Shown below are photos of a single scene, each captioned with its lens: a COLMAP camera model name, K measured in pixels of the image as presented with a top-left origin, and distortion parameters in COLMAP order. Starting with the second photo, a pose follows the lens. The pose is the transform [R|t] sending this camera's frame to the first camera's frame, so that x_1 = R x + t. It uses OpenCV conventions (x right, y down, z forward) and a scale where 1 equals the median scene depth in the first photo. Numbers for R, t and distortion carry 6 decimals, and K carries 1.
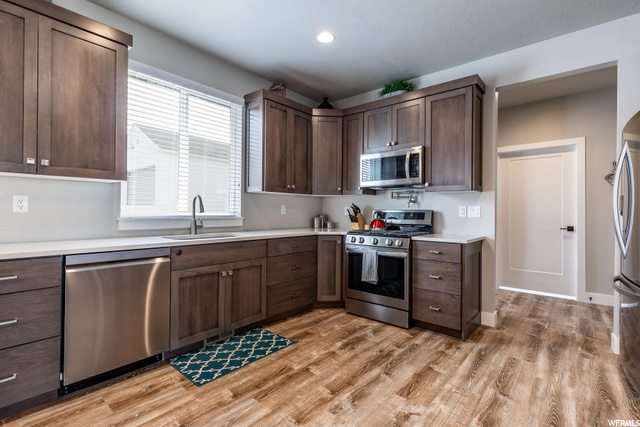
lens RADIAL K [[305.7, 0, 321.0], [0, 305.7, 208.0], [0, 0, 1]] dist [0.009746, -0.000028]
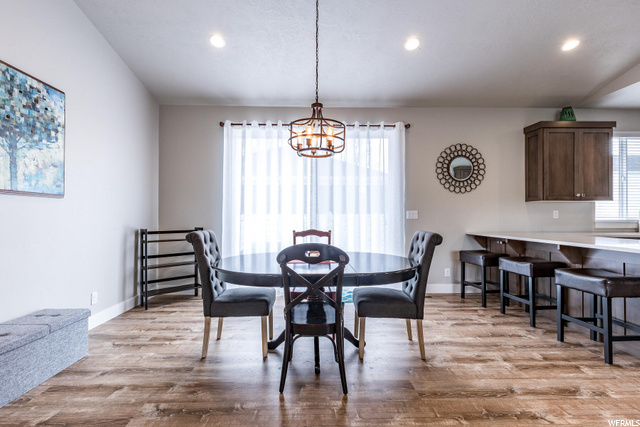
lens RADIAL K [[291.1, 0, 316.6], [0, 291.1, 213.6], [0, 0, 1]] dist [0.009853, -0.000692]
pose [[0.661425, -0.018113, -0.749793, -0.329469], [0.013173, 0.999835, -0.012532, -0.008558], [0.749896, -0.001588, 0.661554, -0.999971]]
